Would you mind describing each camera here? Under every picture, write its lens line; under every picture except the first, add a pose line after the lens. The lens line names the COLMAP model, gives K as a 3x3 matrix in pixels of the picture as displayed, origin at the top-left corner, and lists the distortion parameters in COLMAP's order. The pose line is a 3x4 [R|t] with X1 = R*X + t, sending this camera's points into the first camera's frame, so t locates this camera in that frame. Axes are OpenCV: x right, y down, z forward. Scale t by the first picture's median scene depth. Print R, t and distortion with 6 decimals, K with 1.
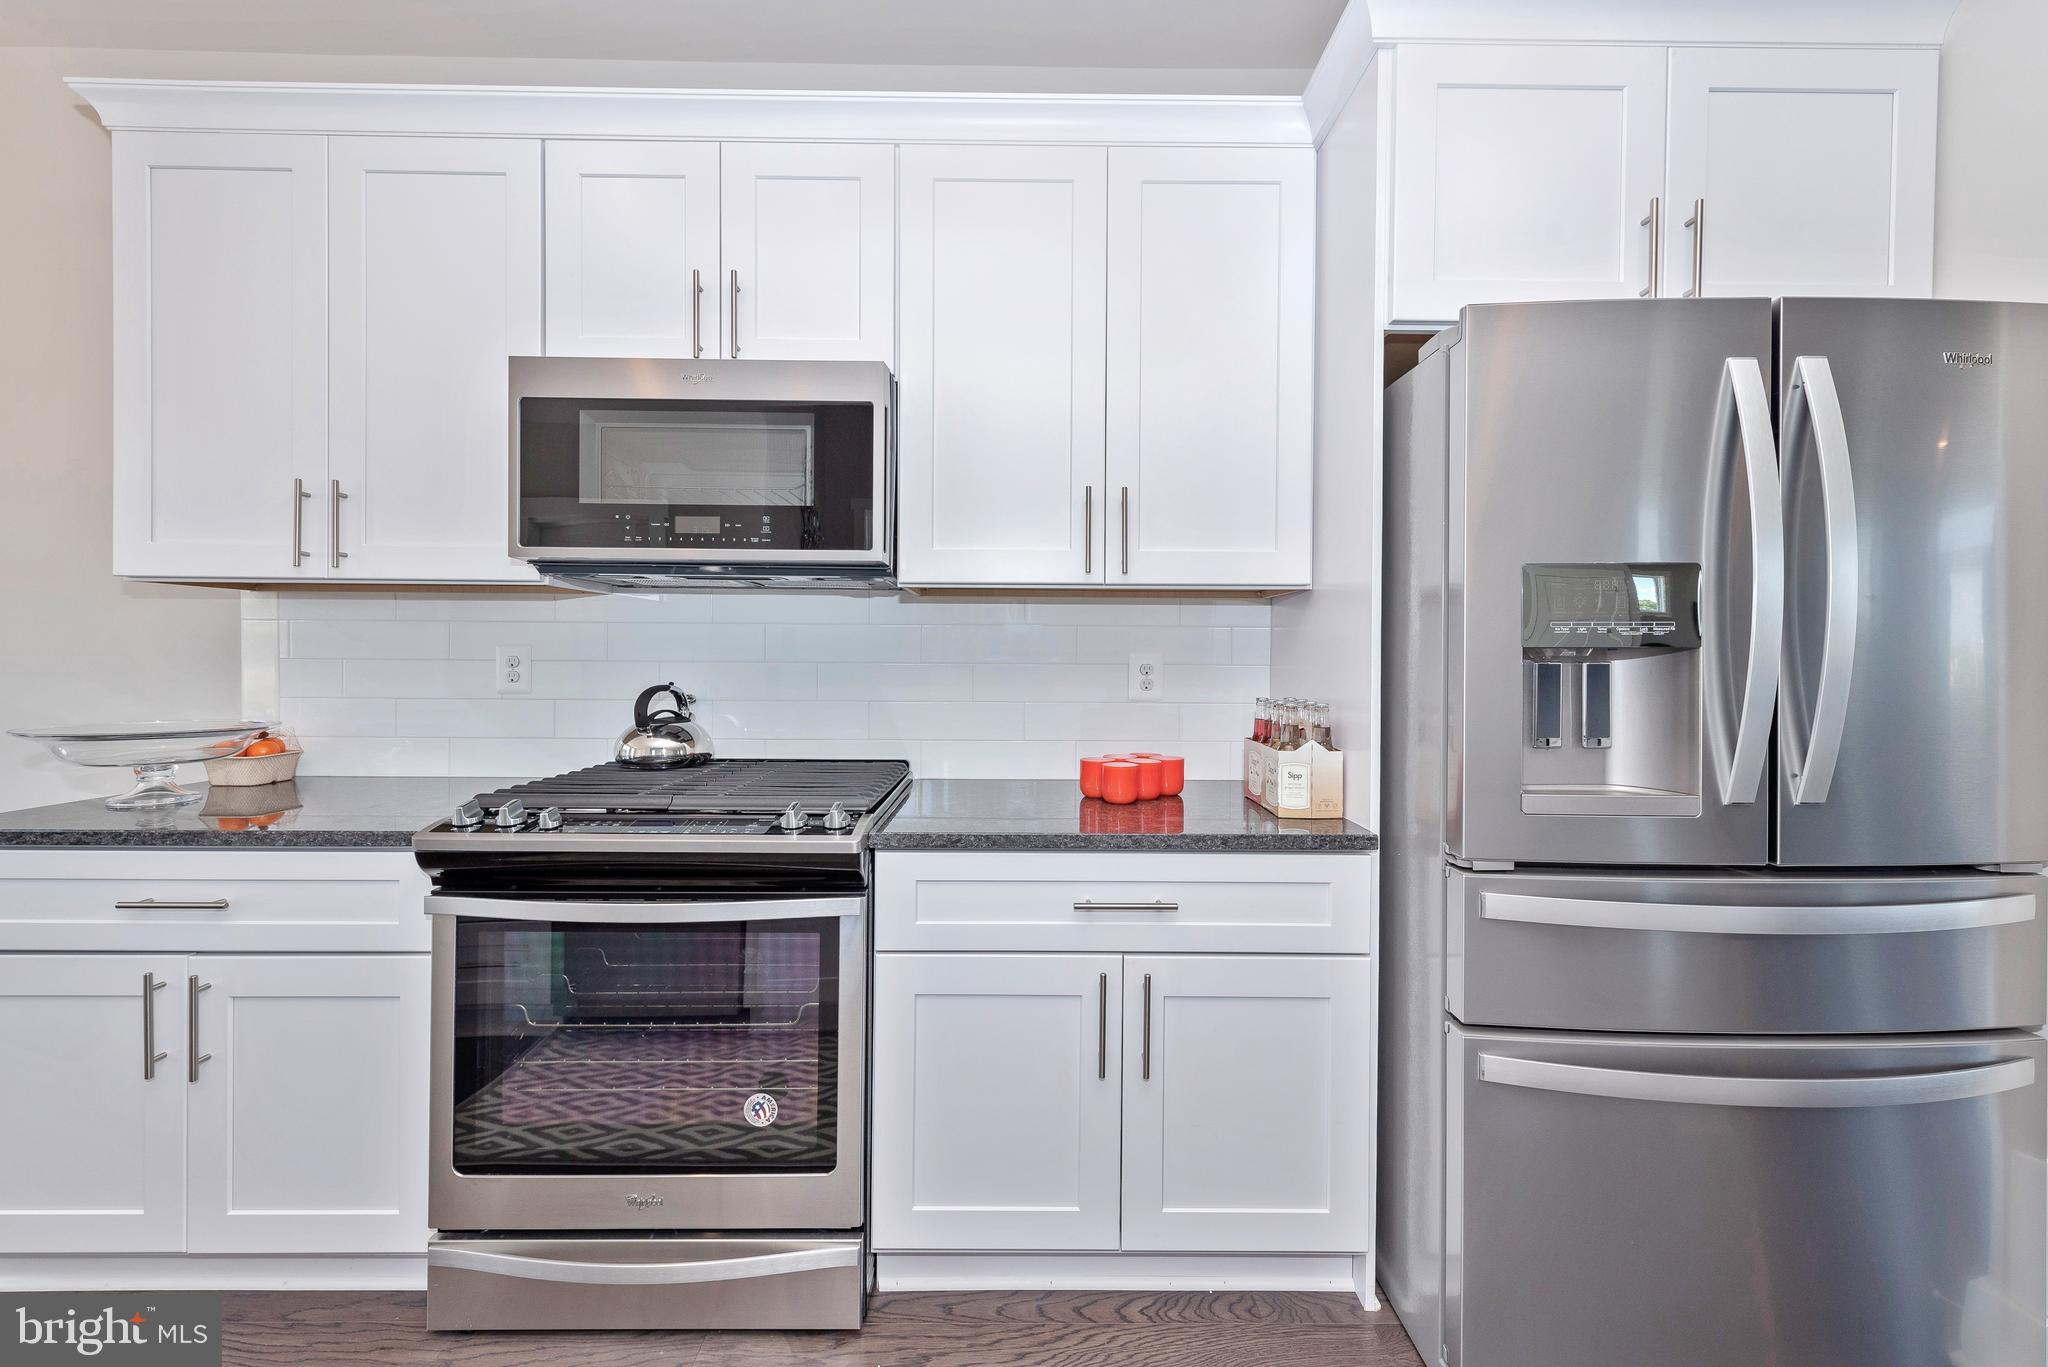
lens RADIAL K [[851.1, 0, 1034.1], [0, 851.1, 656.6], [0, 0, 1]] dist [0.019329, -0.008807]
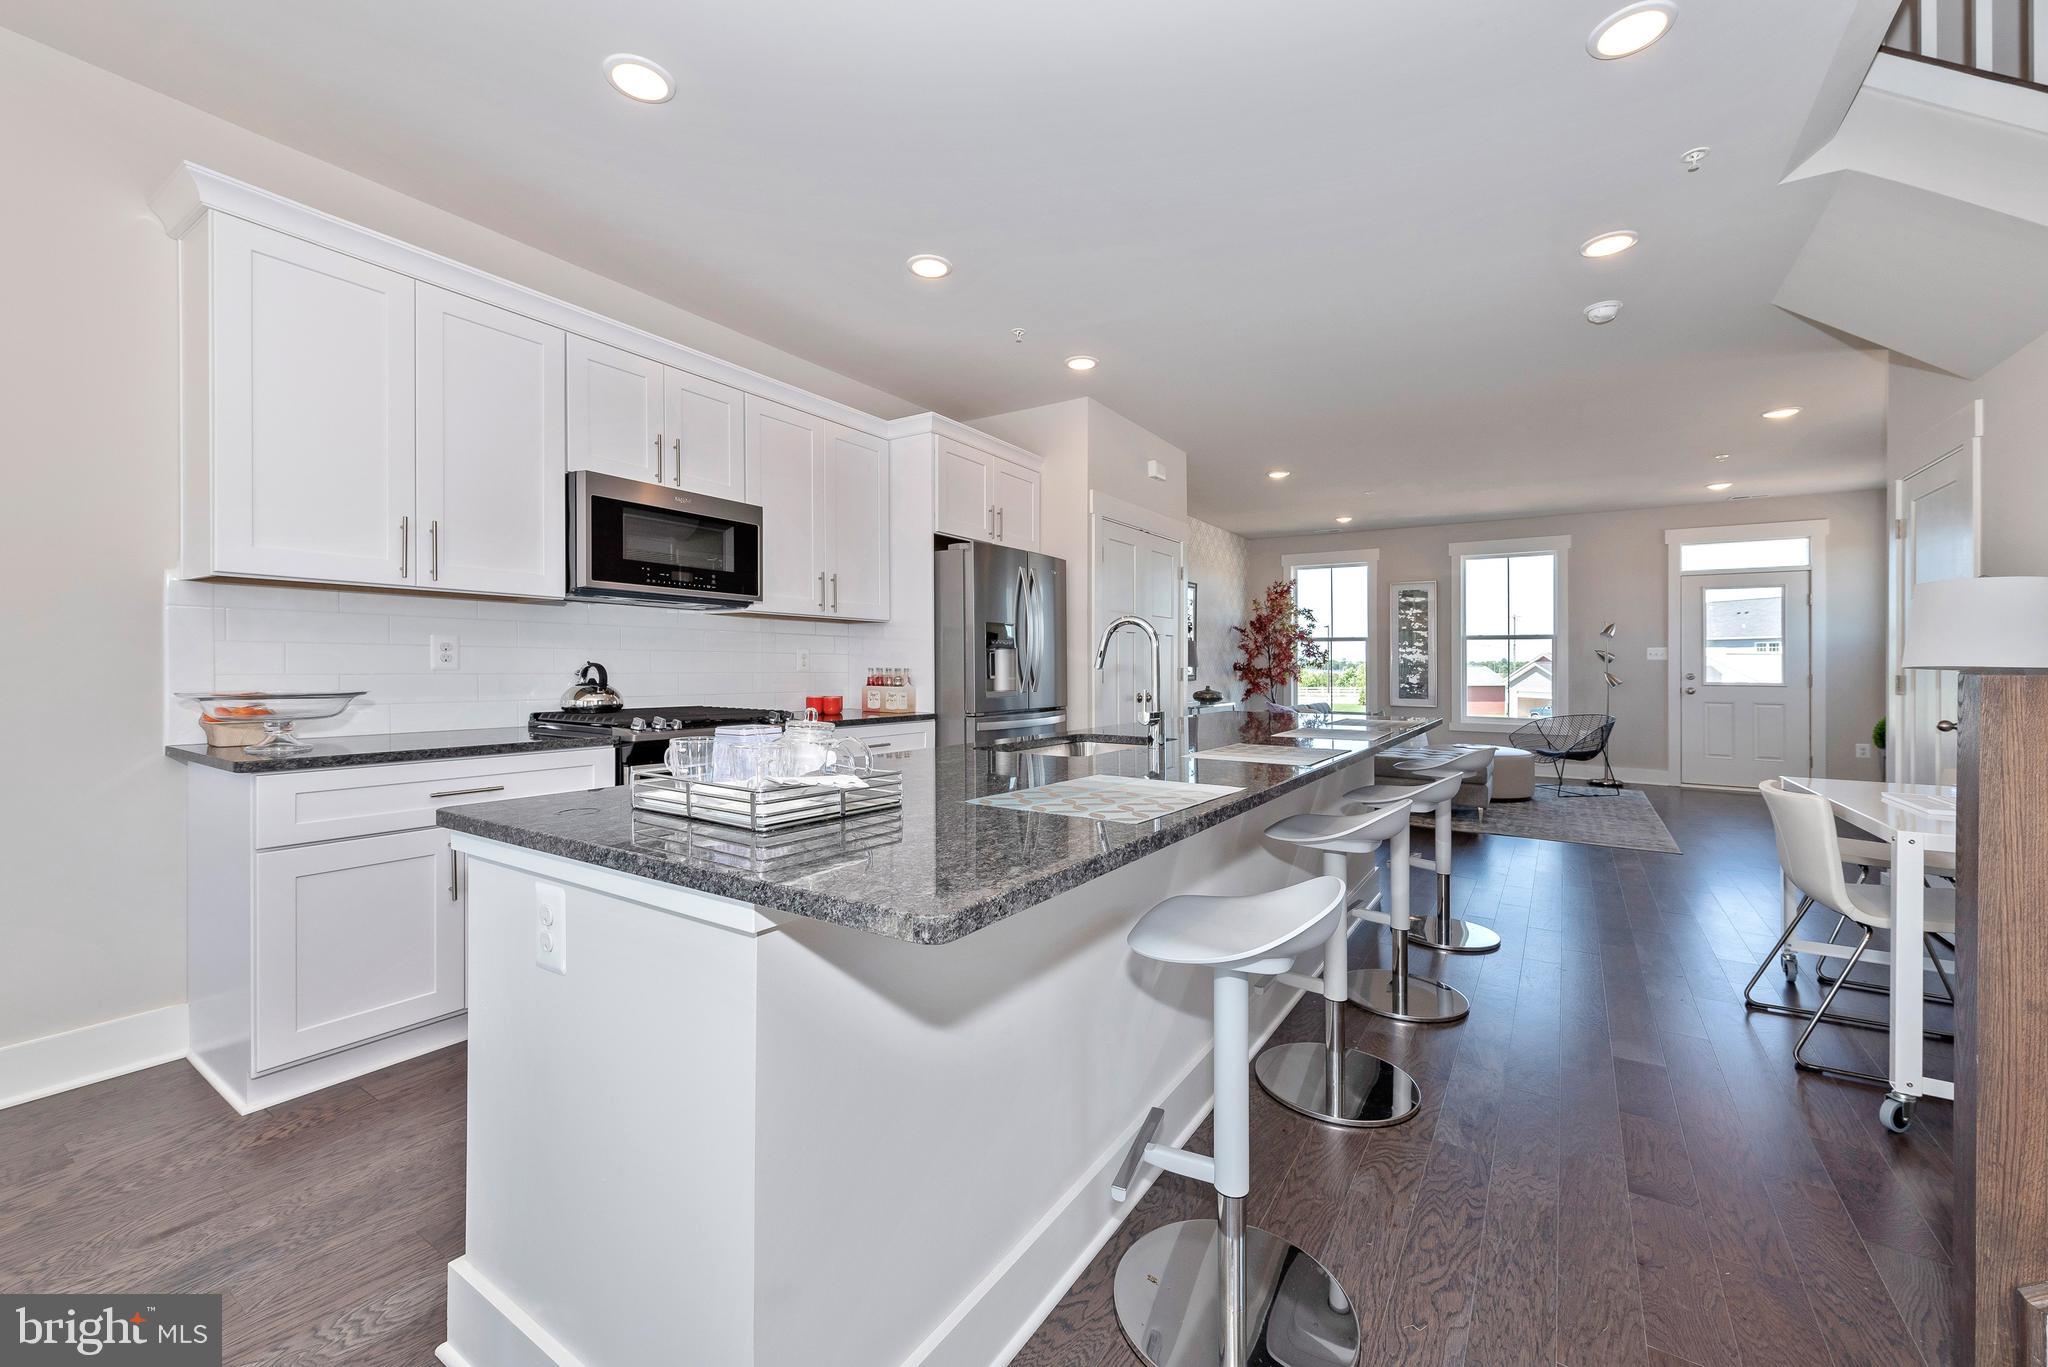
lens RADIAL K [[805.6, 0, 1031.4], [0, 805.6, 675.9], [0, 0, 1]] dist [0.018341, -0.006786]
pose [[0.552480, -0.011015, 0.833453, -1.434625], [0.004331, 0.999937, 0.010345, 0.051620], [-0.833515, -0.002106, 0.552493, -0.634067]]
